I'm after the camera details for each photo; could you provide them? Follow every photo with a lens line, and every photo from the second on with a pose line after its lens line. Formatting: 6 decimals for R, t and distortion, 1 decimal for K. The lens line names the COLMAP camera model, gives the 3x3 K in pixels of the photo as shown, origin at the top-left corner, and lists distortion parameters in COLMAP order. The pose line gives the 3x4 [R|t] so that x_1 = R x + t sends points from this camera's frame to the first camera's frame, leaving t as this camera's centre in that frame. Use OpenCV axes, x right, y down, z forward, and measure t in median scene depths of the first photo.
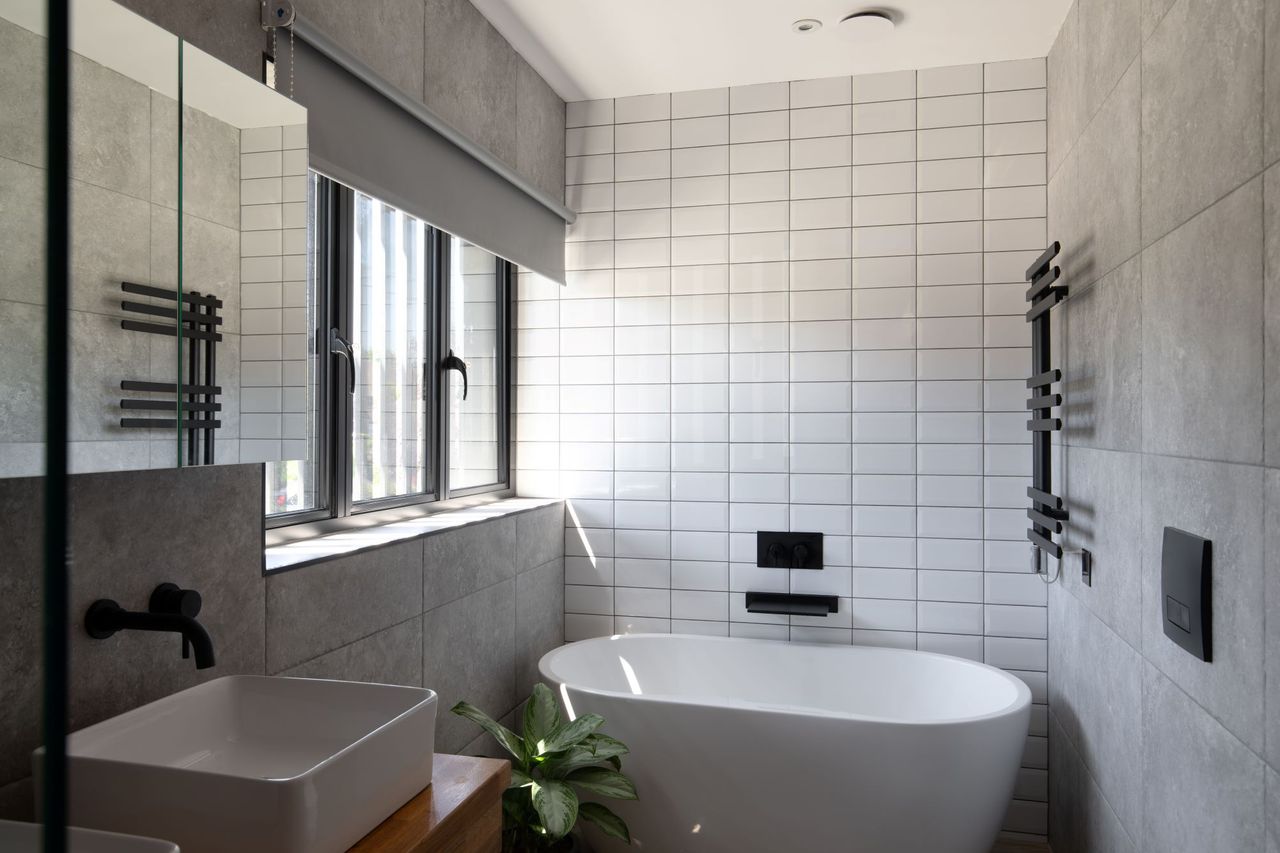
lens RADIAL K [[935.1, 0, 637.6], [0, 935.1, 428.0], [0, 0, 1]] dist [0.008803, -0.000078]
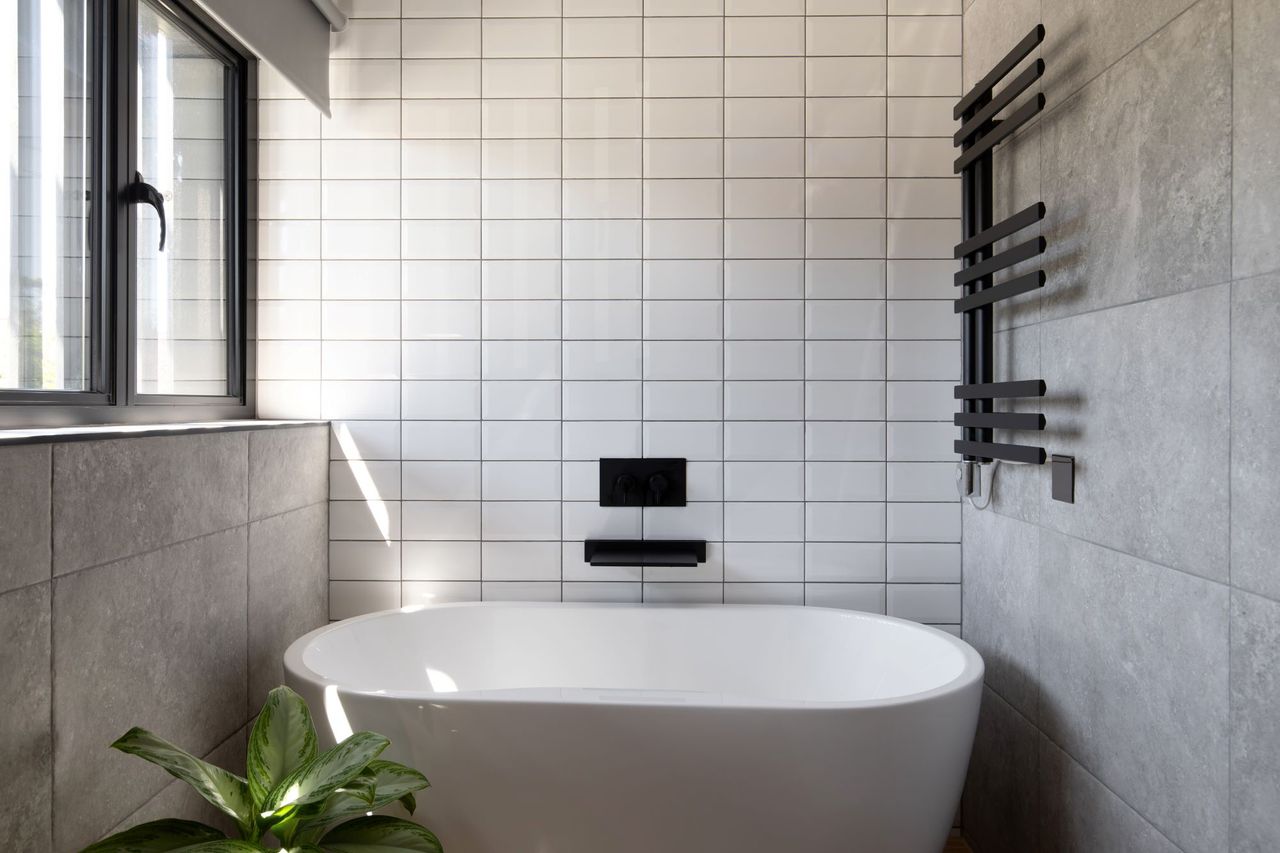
lens RADIAL K [[895.2, 0, 638.4], [0, 895.2, 417.4], [0, 0, 1]] dist [0.008013, -0.004682]
pose [[0.970903, 0.000030, 0.239473, -0.014110], [-0.001001, 0.999992, 0.003931, 0.077846], [-0.239471, -0.004056, 0.970895, 0.311089]]
